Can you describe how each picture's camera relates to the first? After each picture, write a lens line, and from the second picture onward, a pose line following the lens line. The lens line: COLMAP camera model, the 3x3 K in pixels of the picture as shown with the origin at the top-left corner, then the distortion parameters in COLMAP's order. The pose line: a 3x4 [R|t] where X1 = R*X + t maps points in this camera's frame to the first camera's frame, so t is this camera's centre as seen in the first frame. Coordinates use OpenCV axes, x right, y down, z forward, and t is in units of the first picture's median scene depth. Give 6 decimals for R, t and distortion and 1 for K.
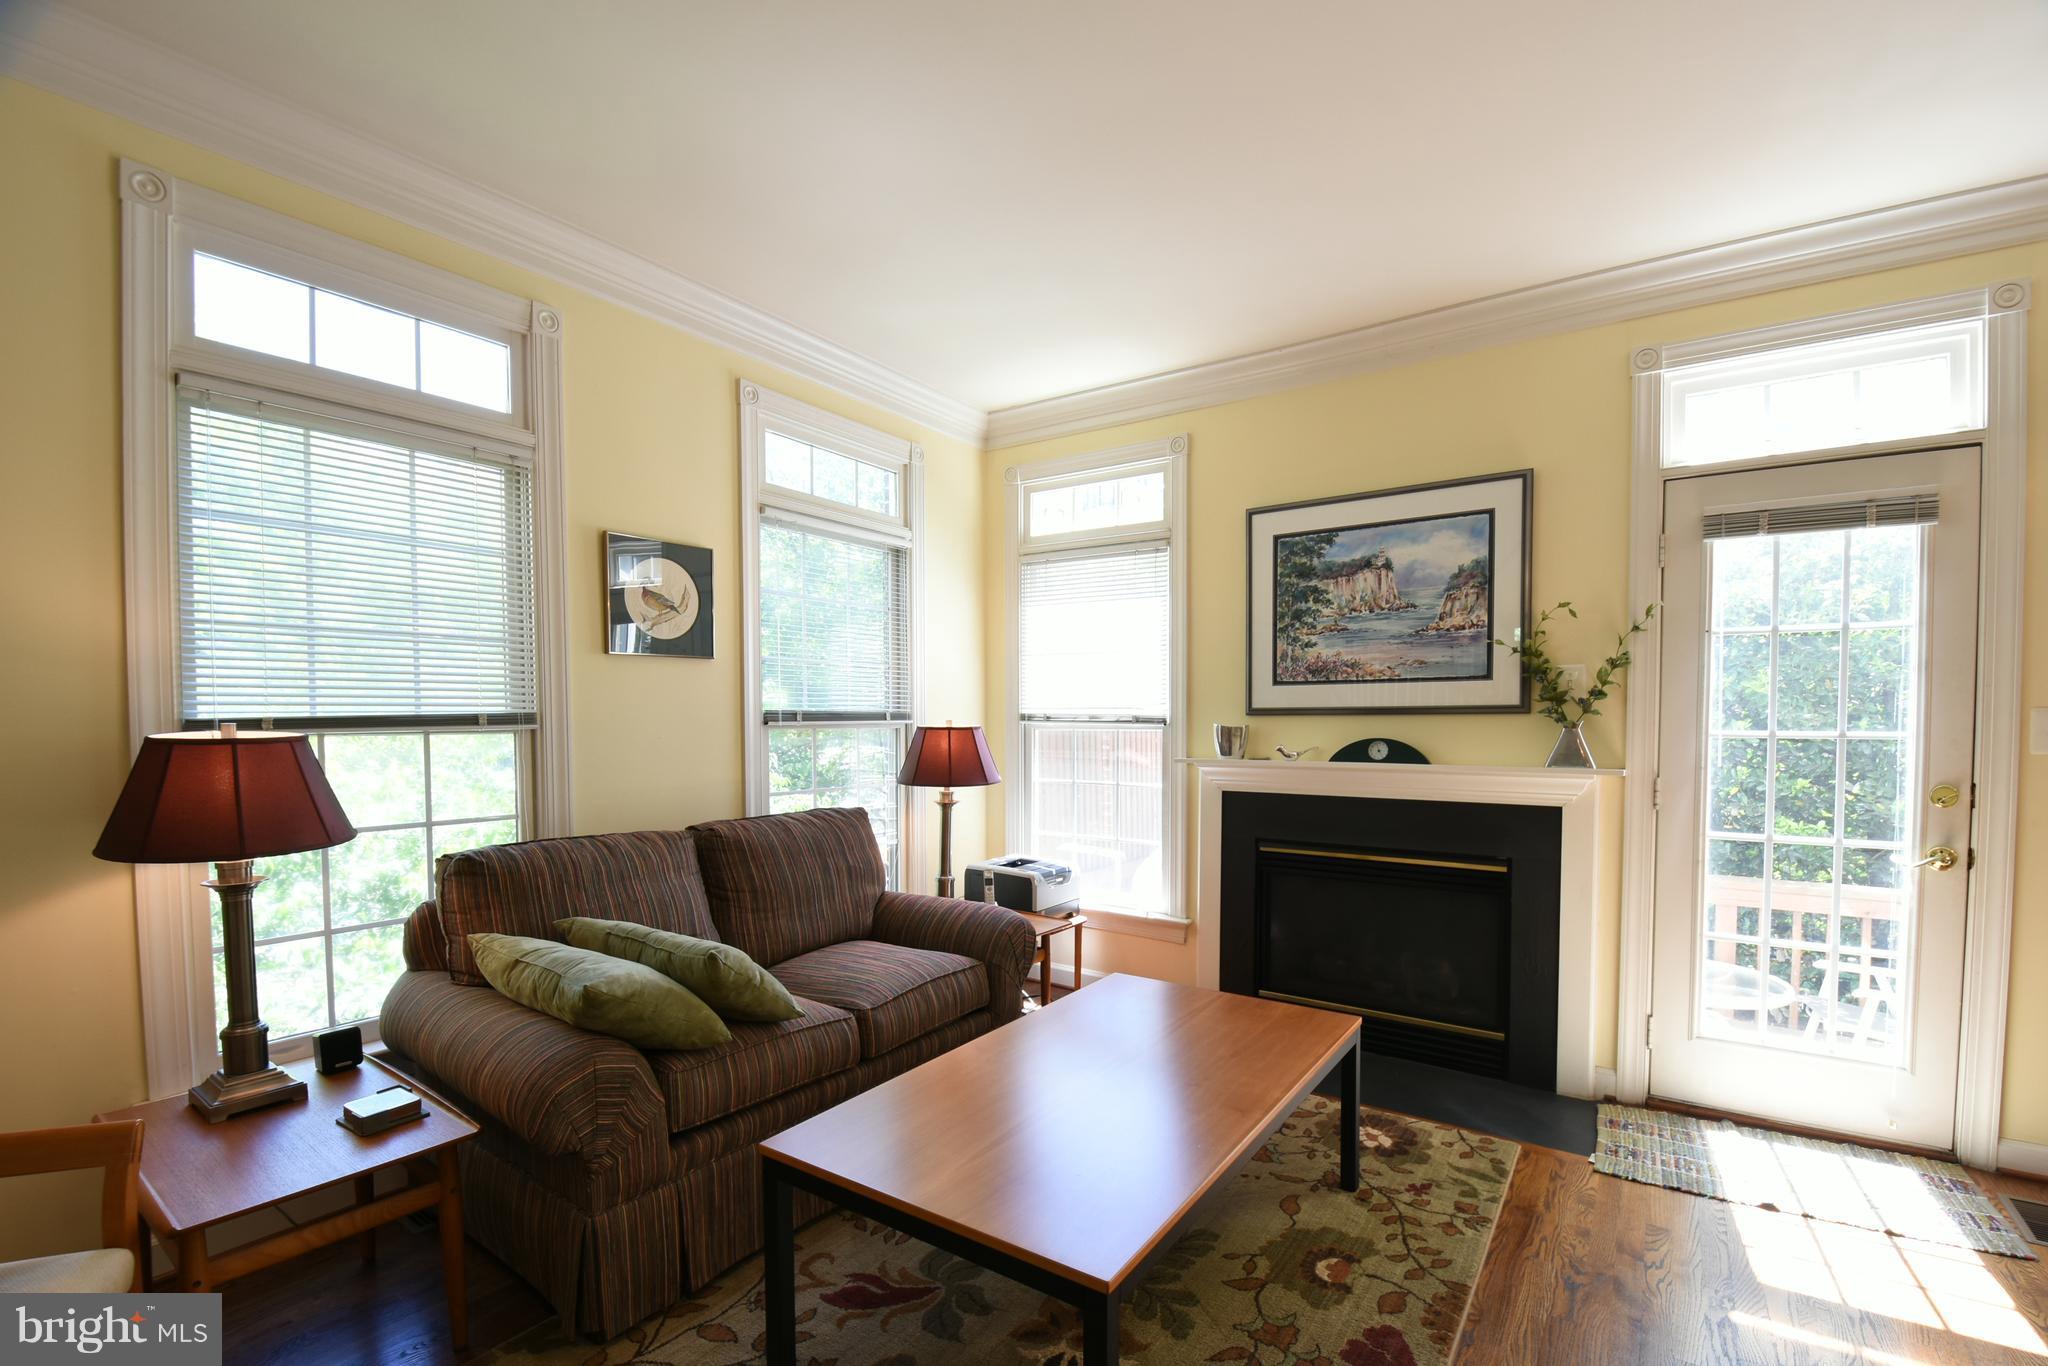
lens RADIAL K [[895.2, 0, 1050.9], [0, 895.2, 749.8], [0, 0, 1]] dist [0.016566, -0.023543]
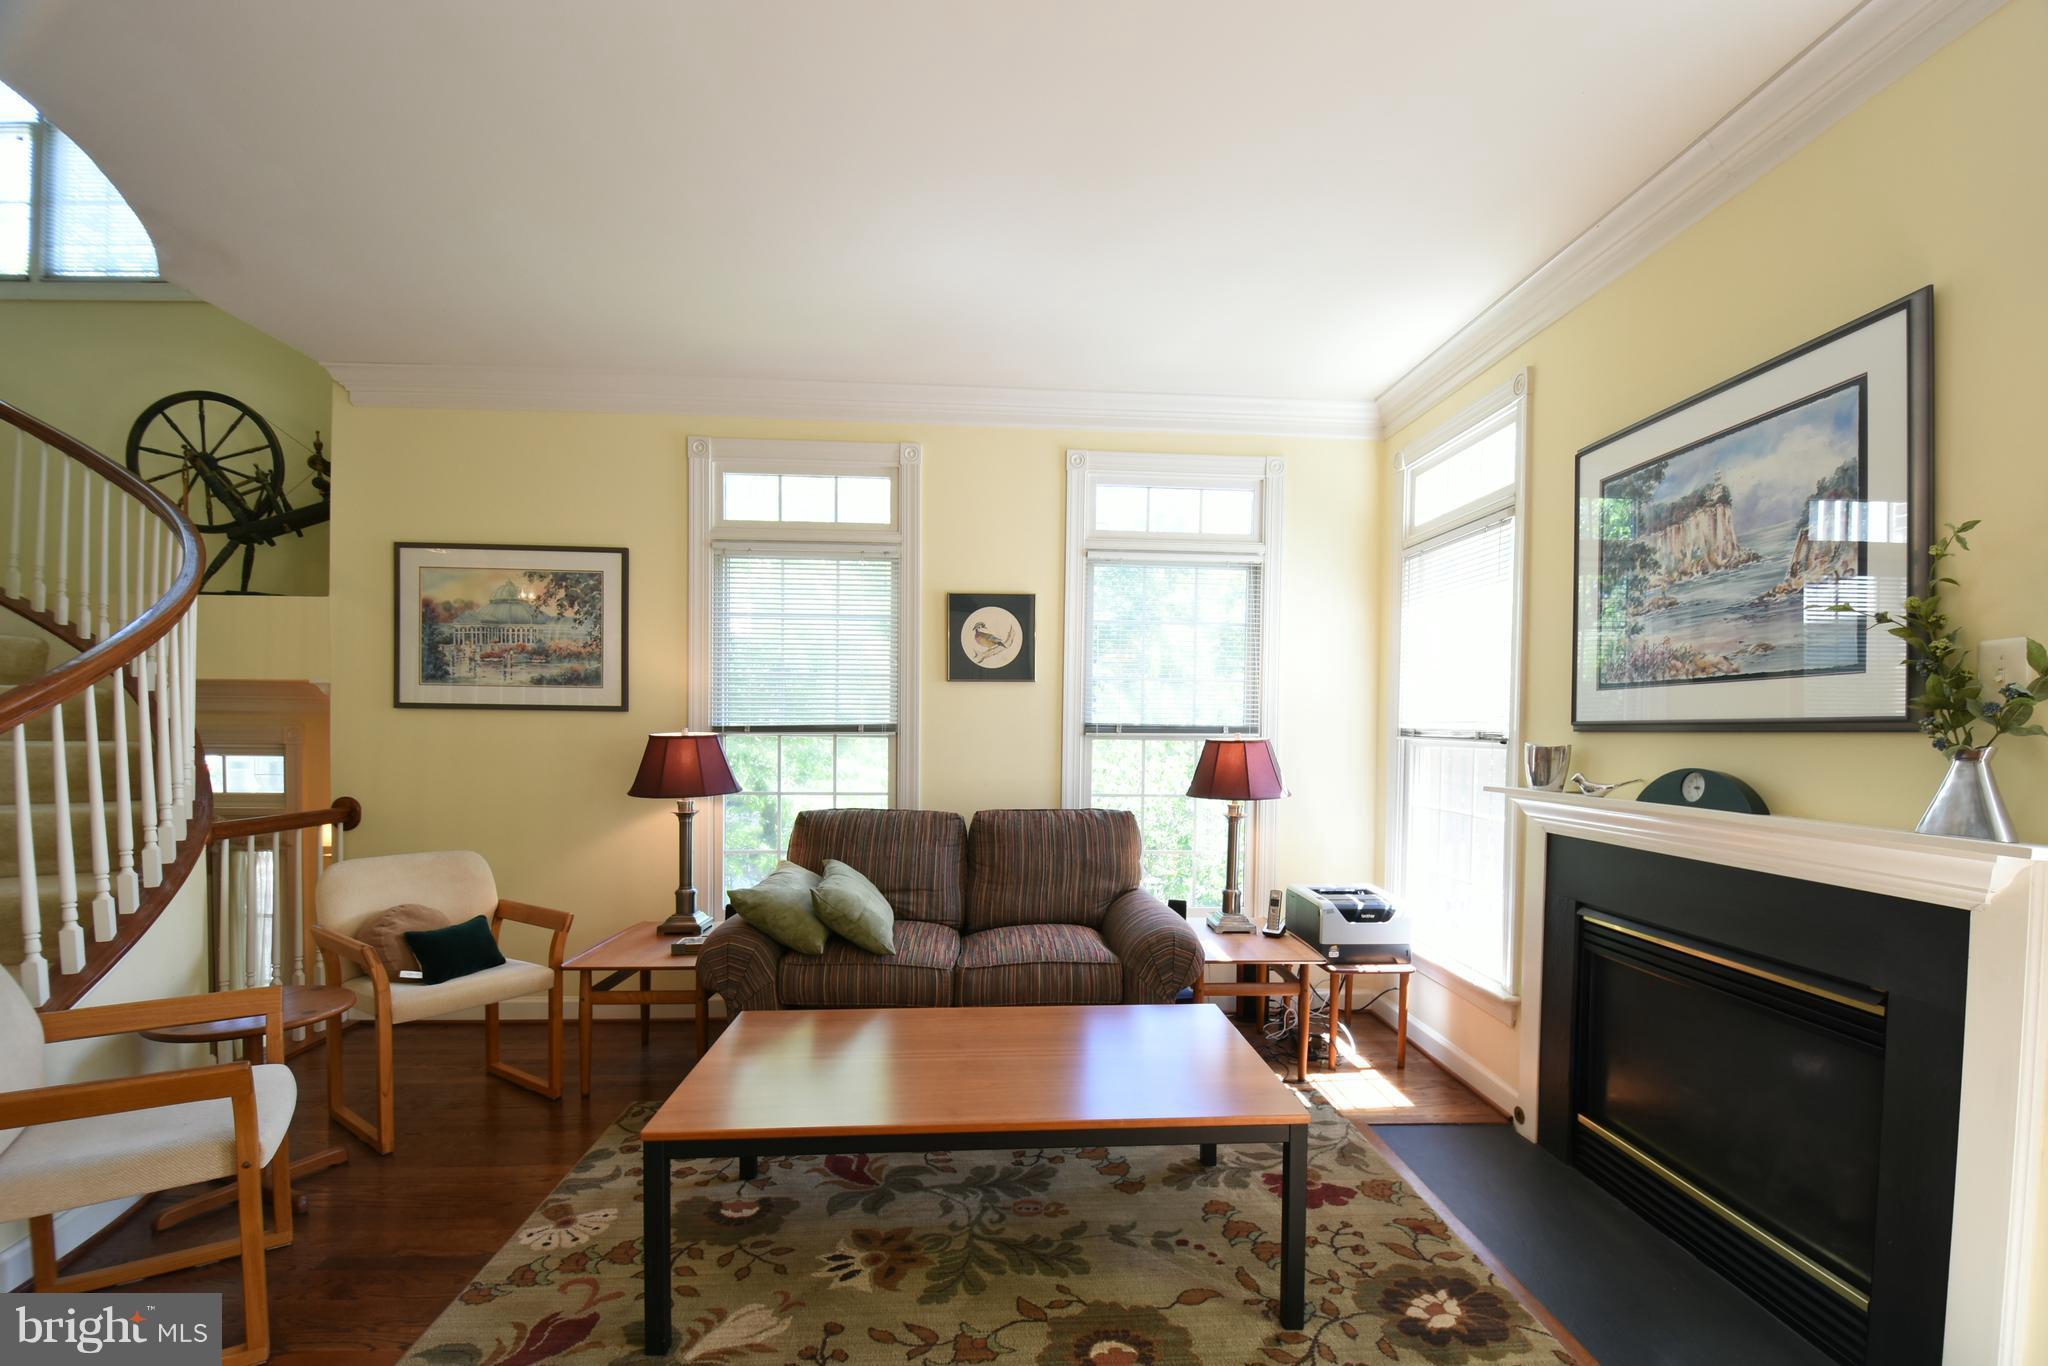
lens RADIAL K [[895.2, 0, 1050.9], [0, 895.2, 749.8], [0, 0, 1]] dist [0.016566, -0.023543]
pose [[0.620870, 0.025598, -0.783496, 0.614109], [-0.039226, 0.999229, 0.001562, -0.009622], [0.782932, 0.029763, 0.621395, 0.246870]]
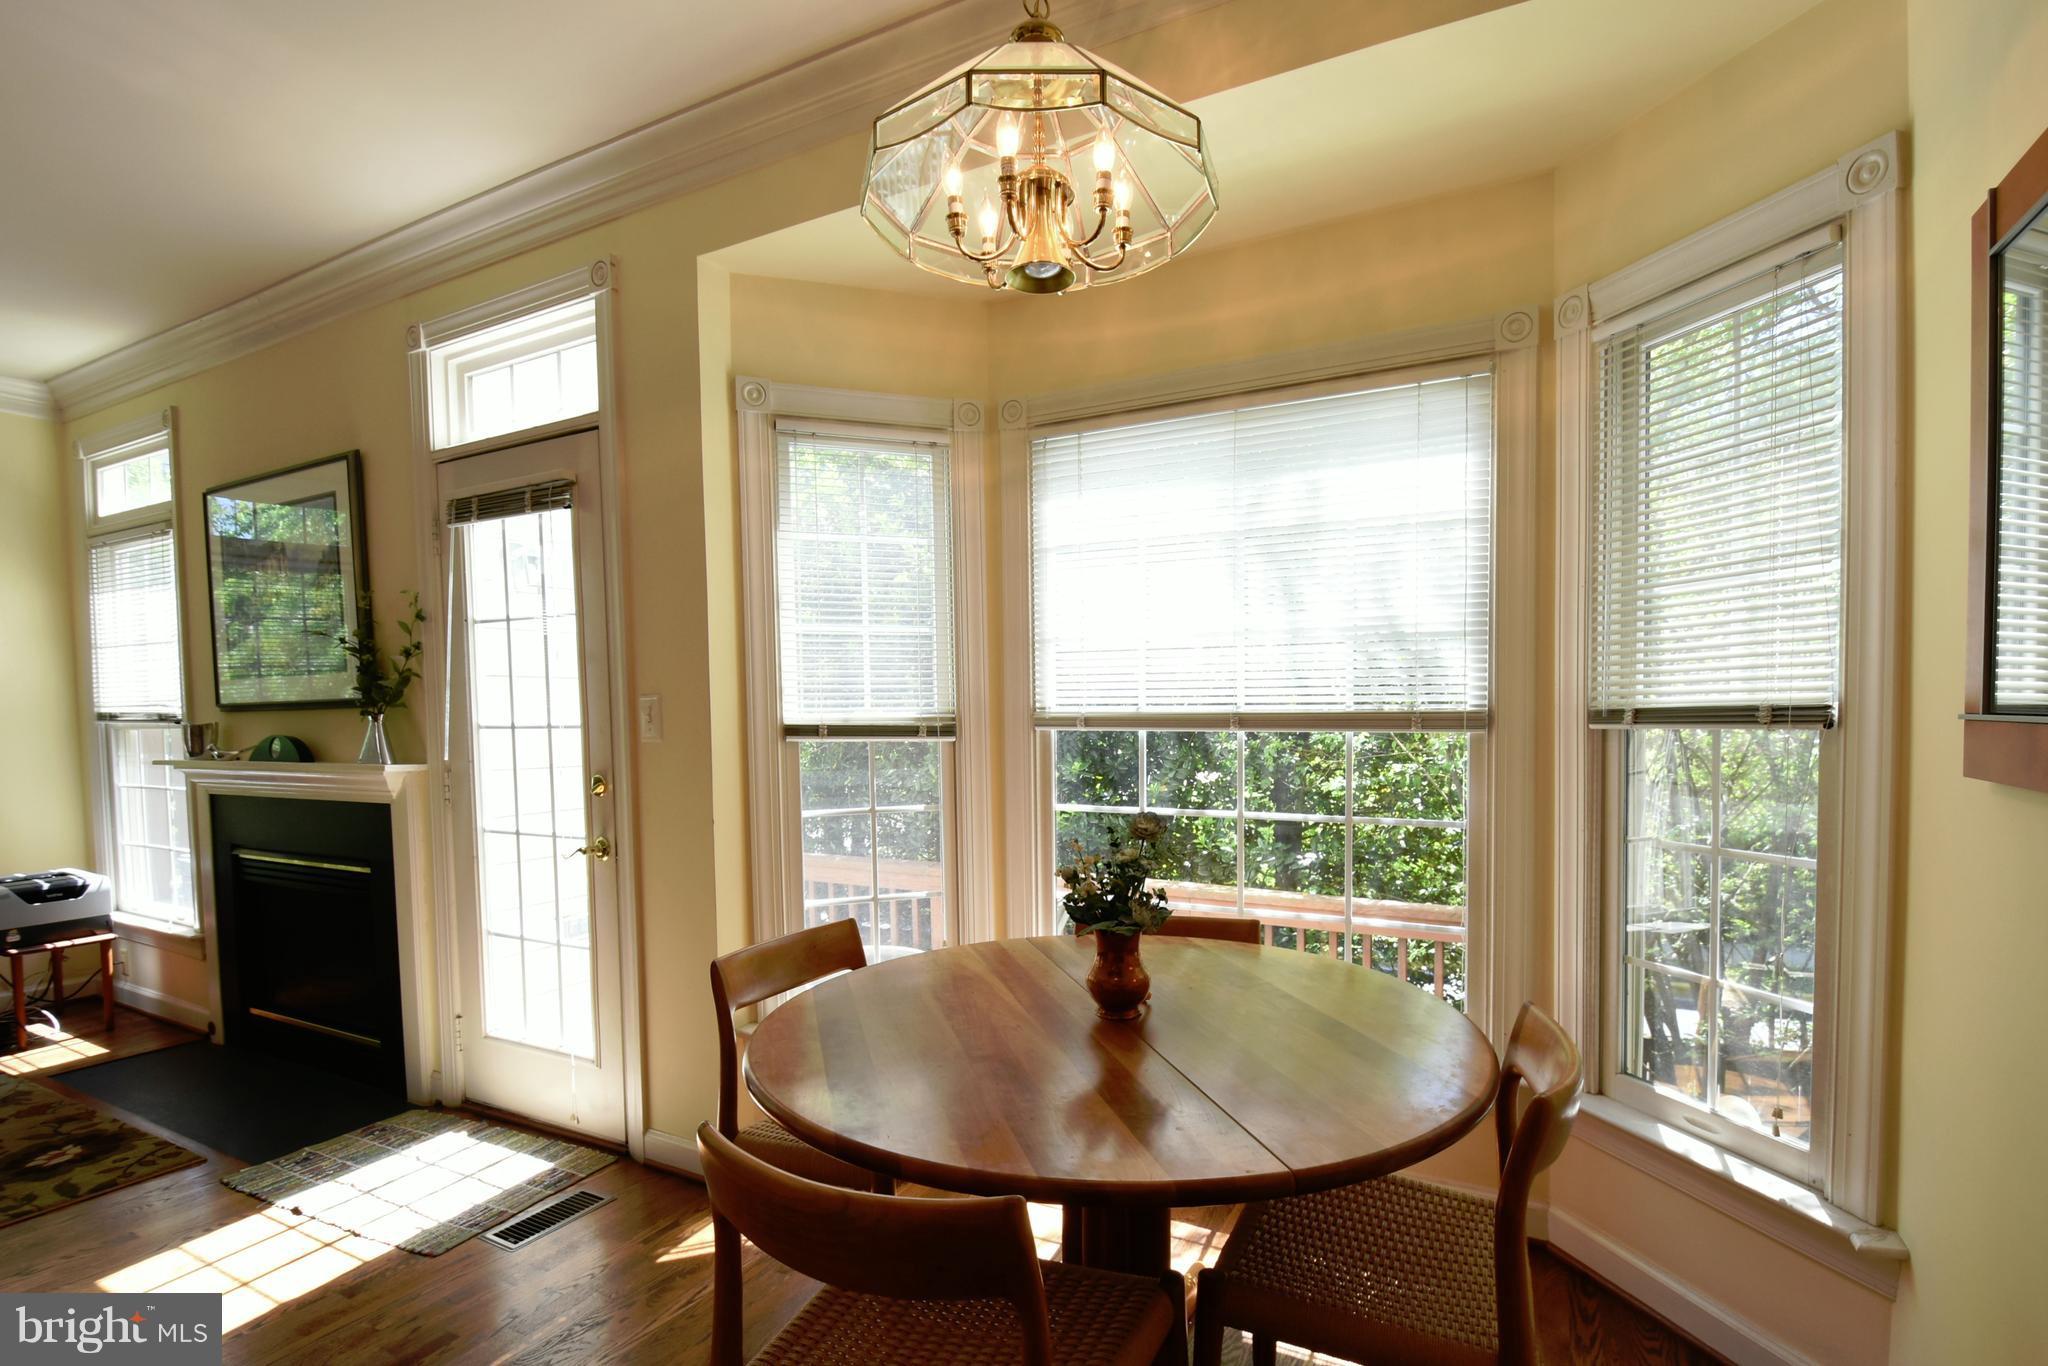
lens RADIAL K [[961.6, 0, 1051.6], [0, 961.6, 746.8], [0, 0, 1]] dist [0.019434, -0.025882]
pose [[0.992246, -0.024512, 0.121852, 1.104183], [0.023160, 0.999654, 0.012496, 0.005916], [-0.122116, -0.009577, 0.992470, -0.105955]]
